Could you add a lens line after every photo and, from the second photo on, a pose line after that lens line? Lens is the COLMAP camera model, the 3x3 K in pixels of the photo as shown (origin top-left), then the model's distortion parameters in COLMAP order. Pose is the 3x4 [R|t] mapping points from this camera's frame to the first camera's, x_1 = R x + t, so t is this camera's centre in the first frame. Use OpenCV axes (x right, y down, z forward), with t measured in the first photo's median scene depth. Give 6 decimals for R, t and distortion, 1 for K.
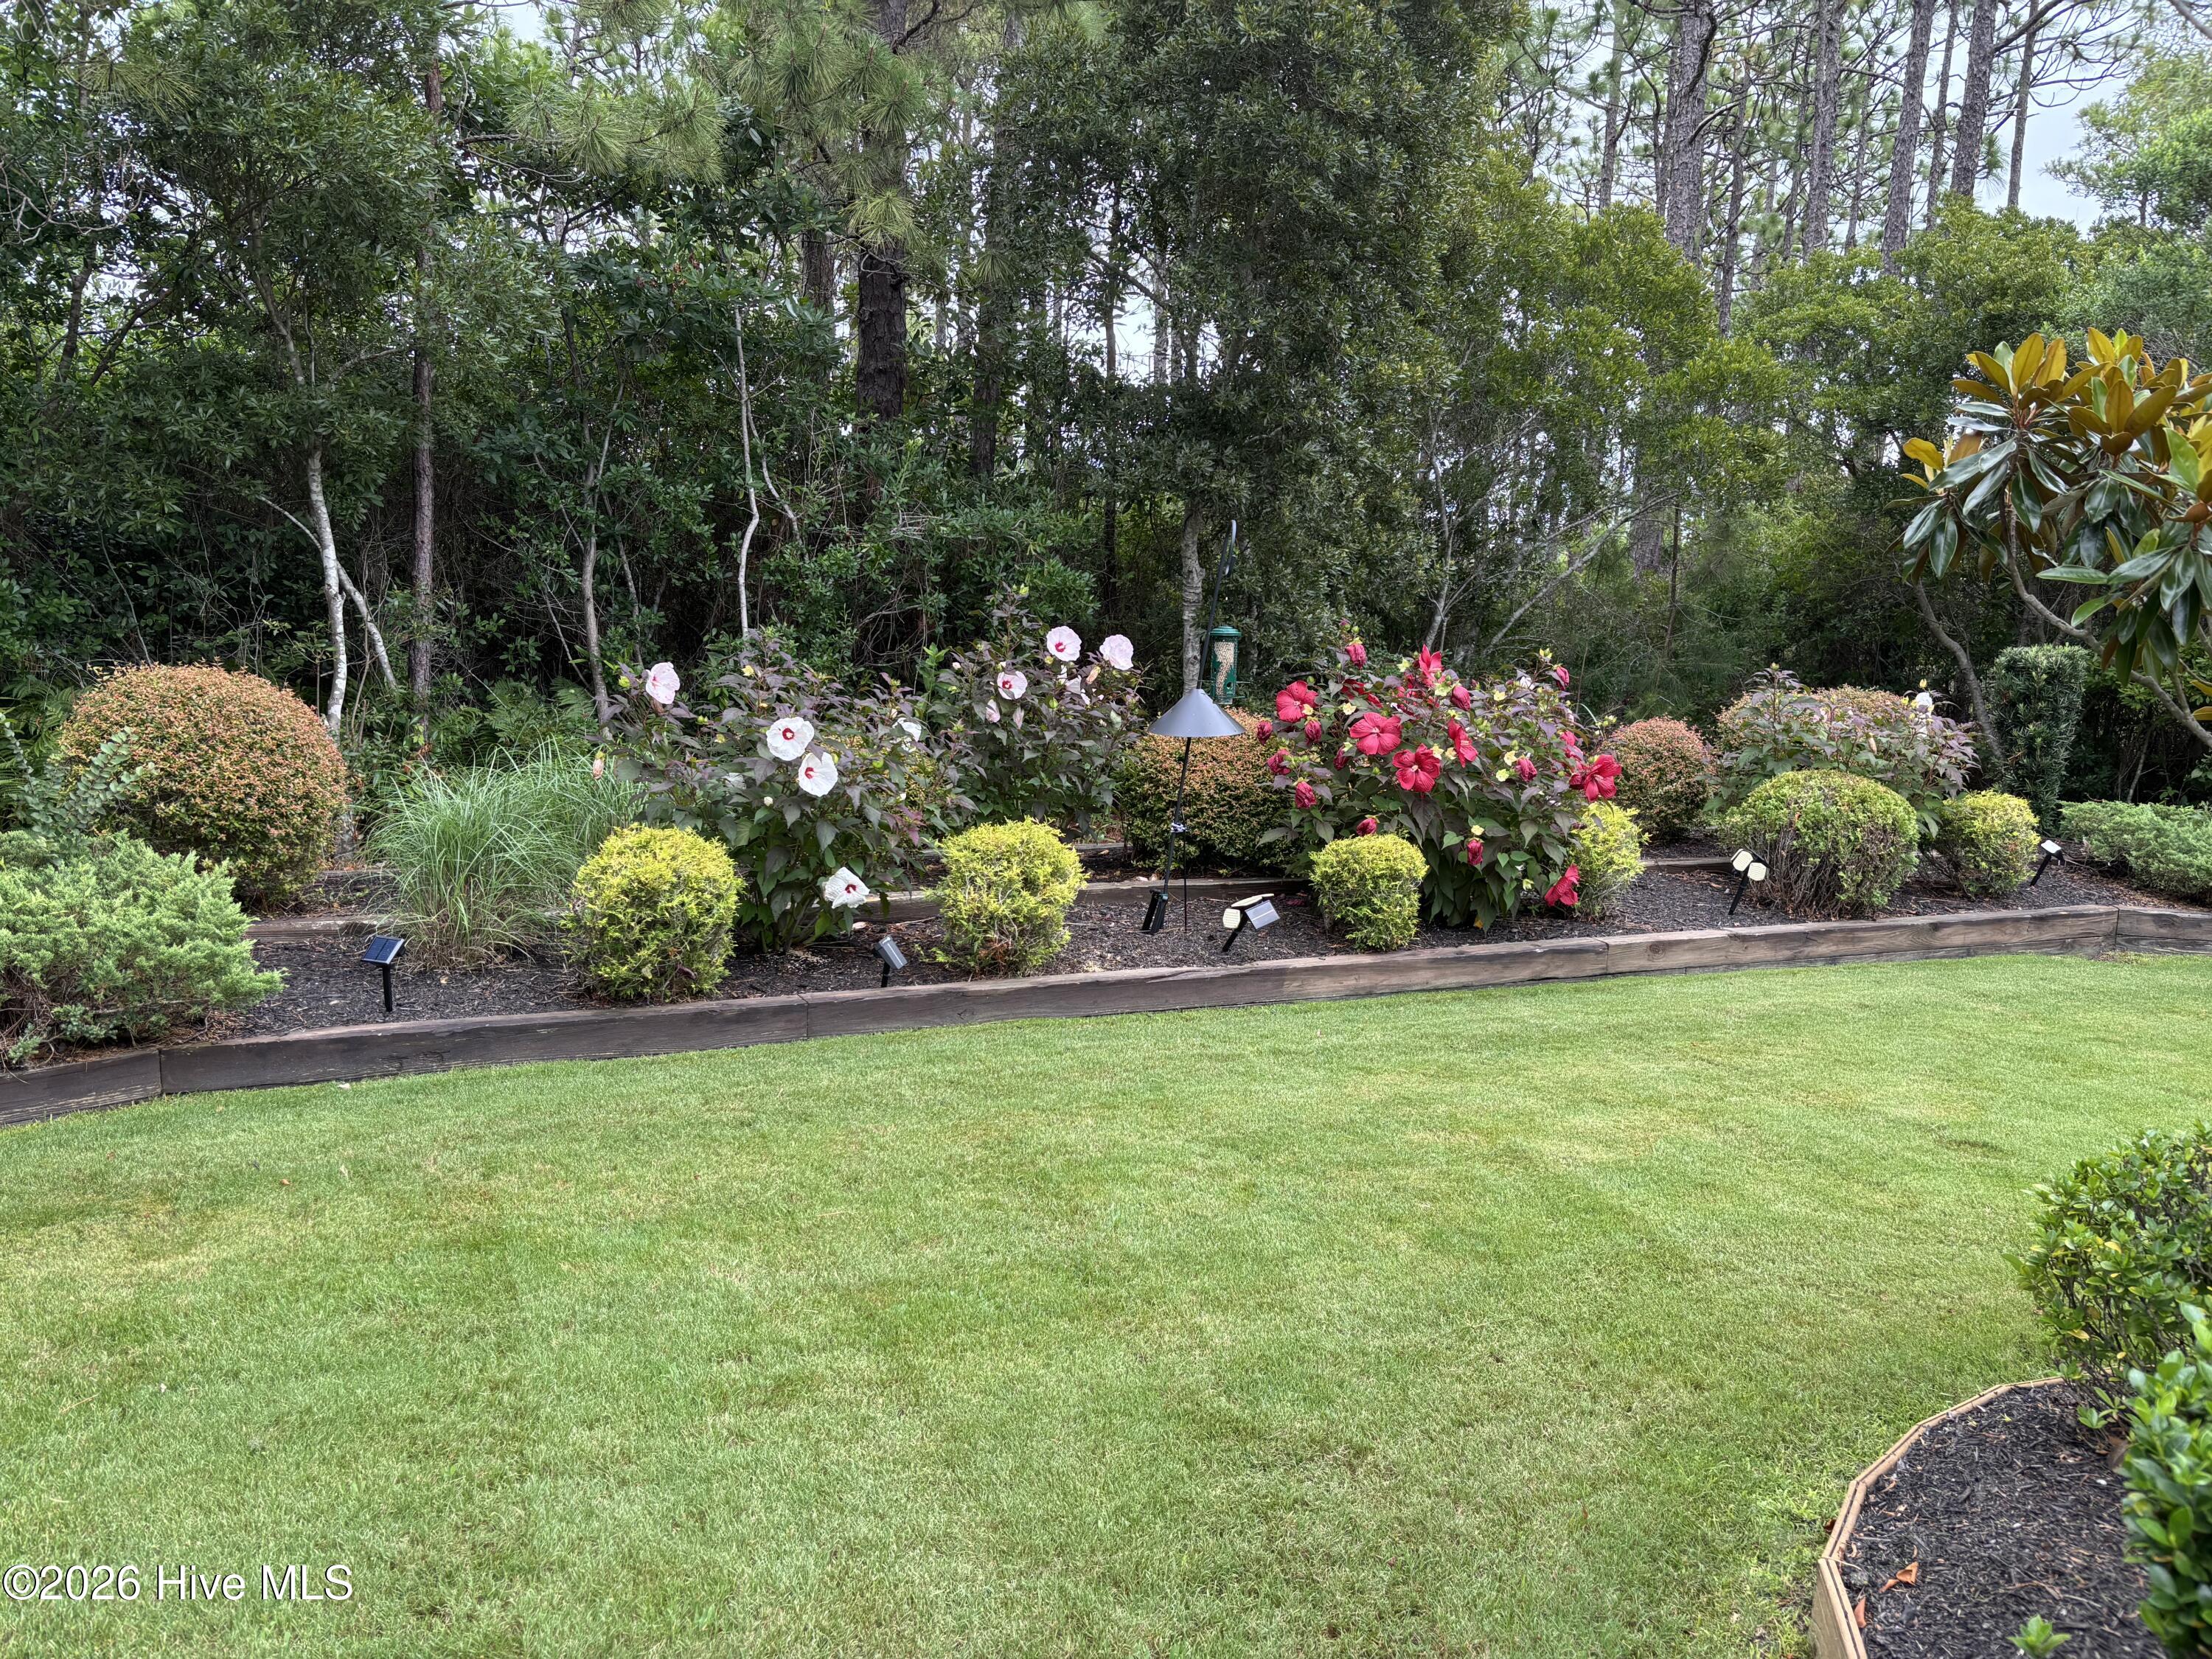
lens RADIAL K [[1658.6, 0, 1106.0], [0, 1658.6, 829.5], [0, 0, 1]] dist [0.031061, -0.035396]
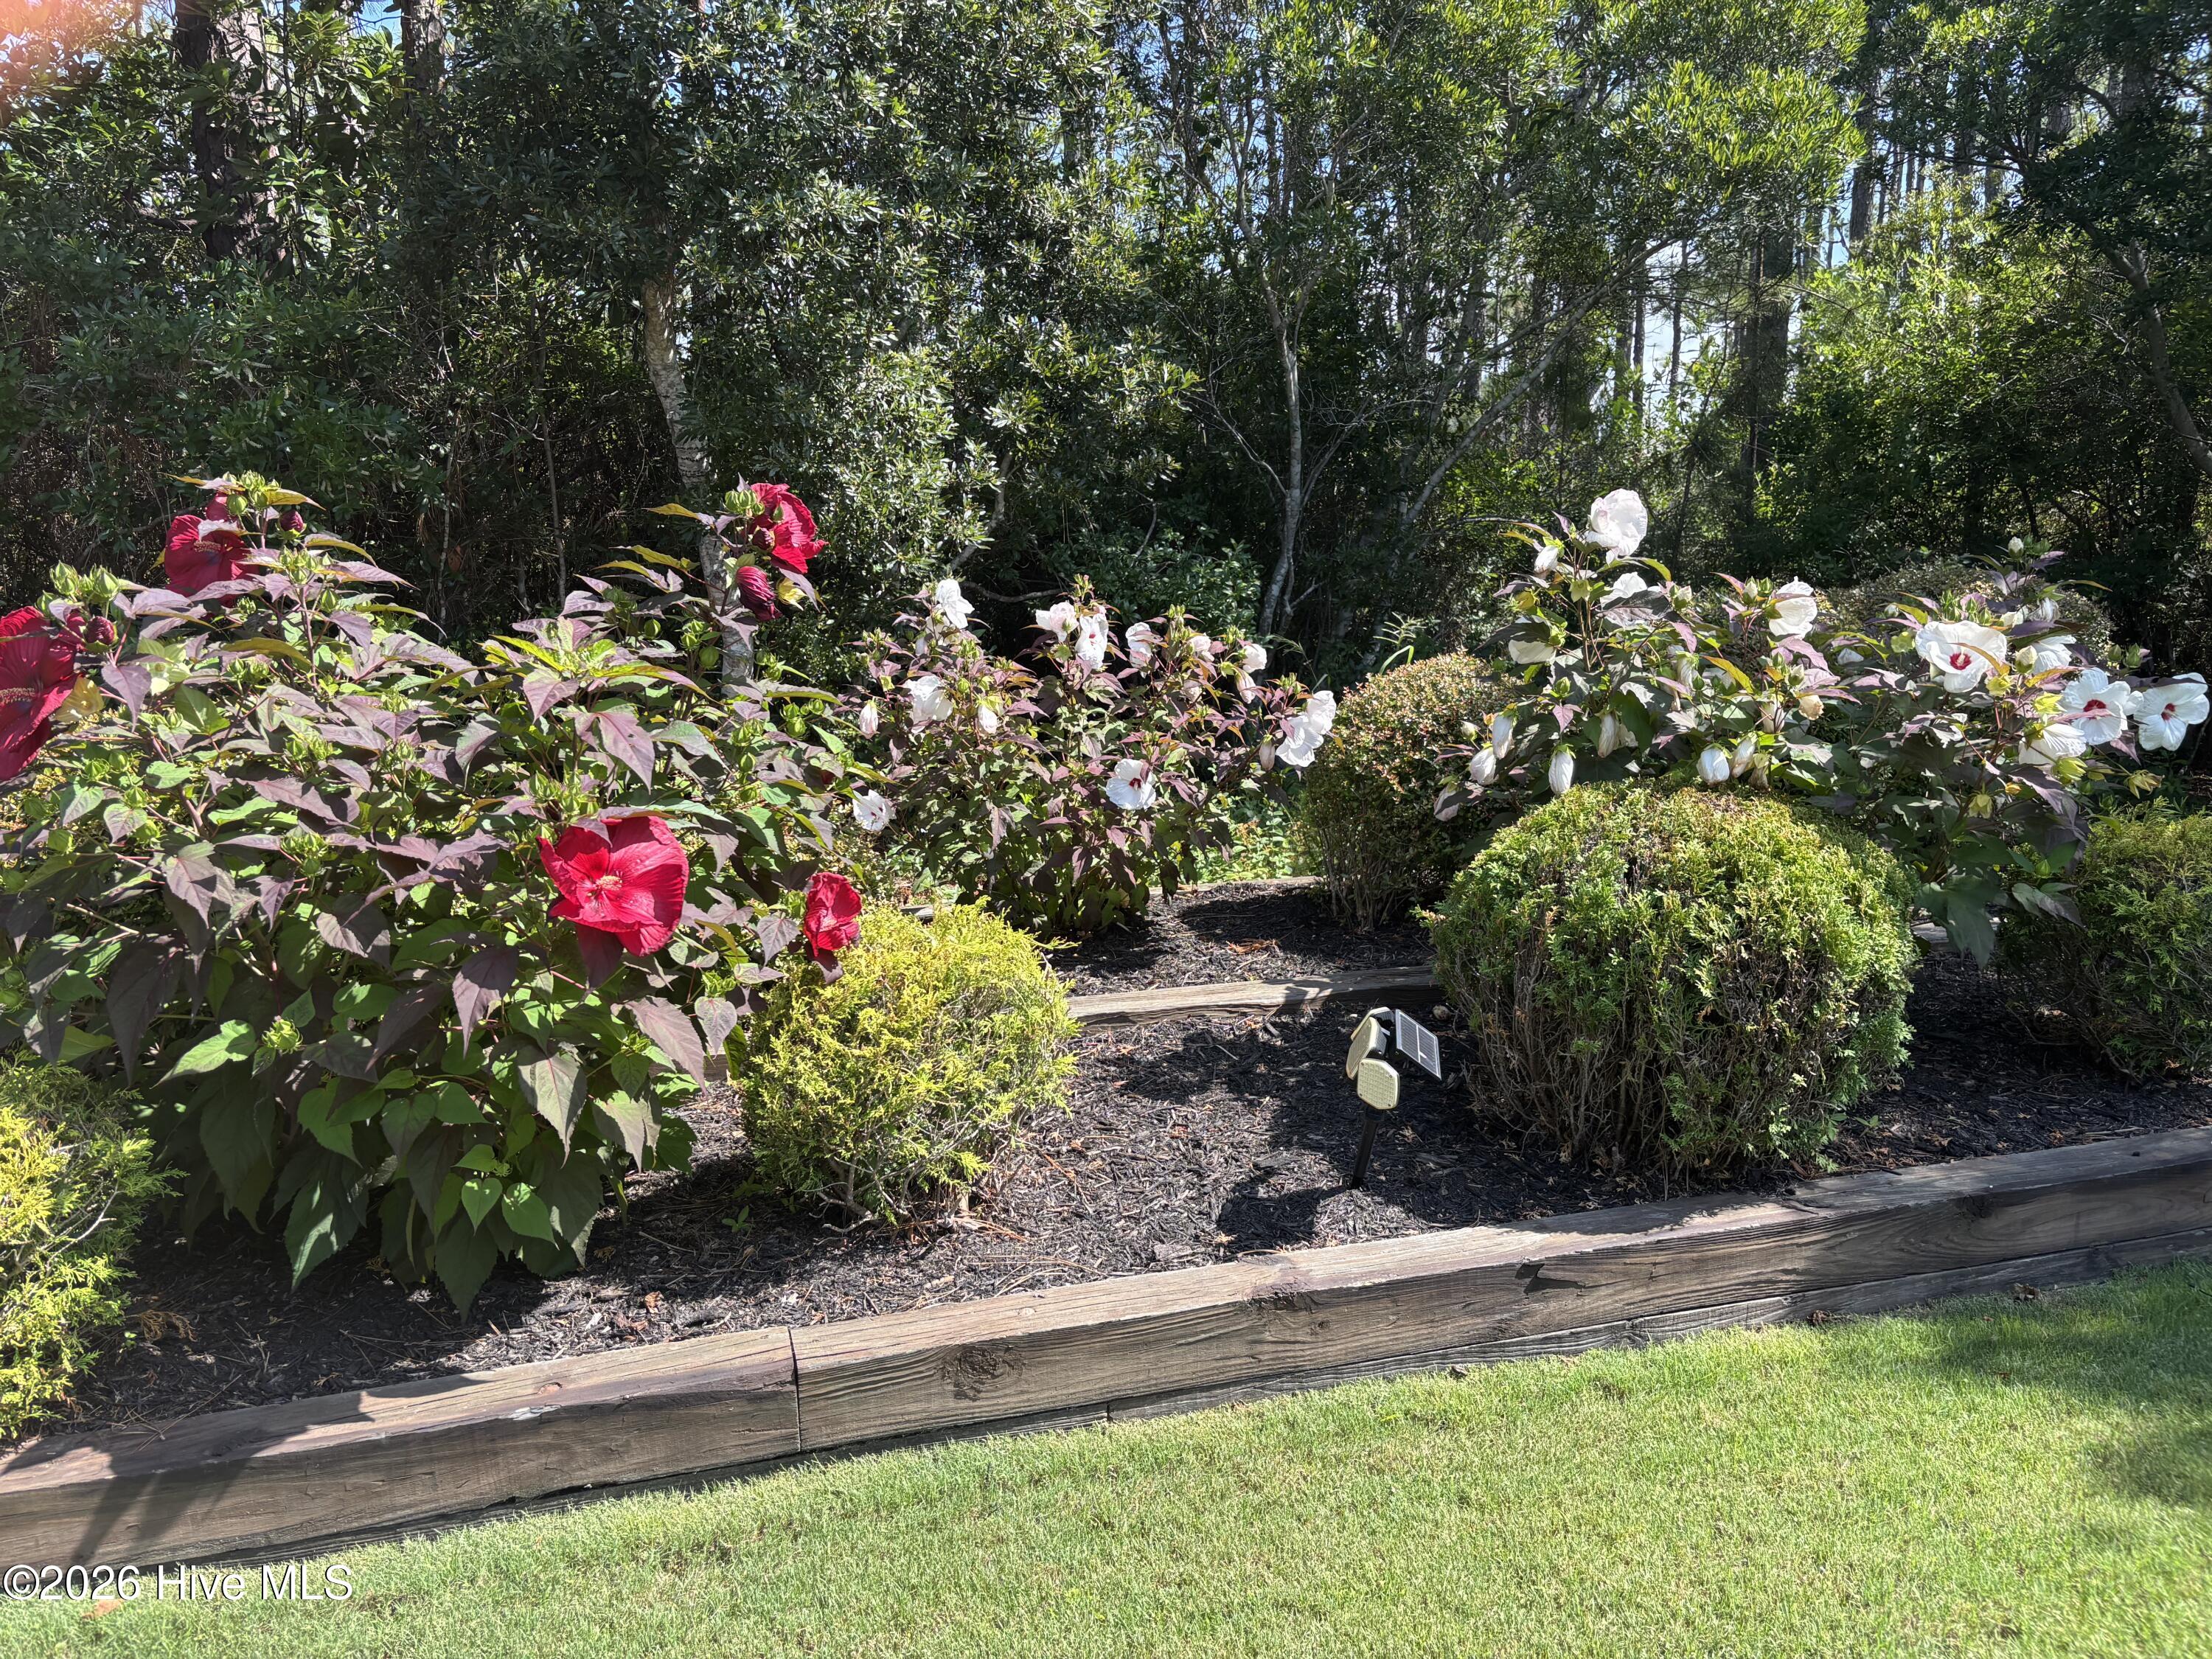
lens RADIAL K [[1649.9, 0, 1101.7], [0, 1649.9, 839.6], [0, 0, 1]] dist [0.086540, -0.136579]
pose [[0.985603, -0.030073, -0.166381, 0.426448], [0.036410, 0.998718, 0.035171, -0.046060], [0.165110, -0.040722, 0.985434, 0.701199]]
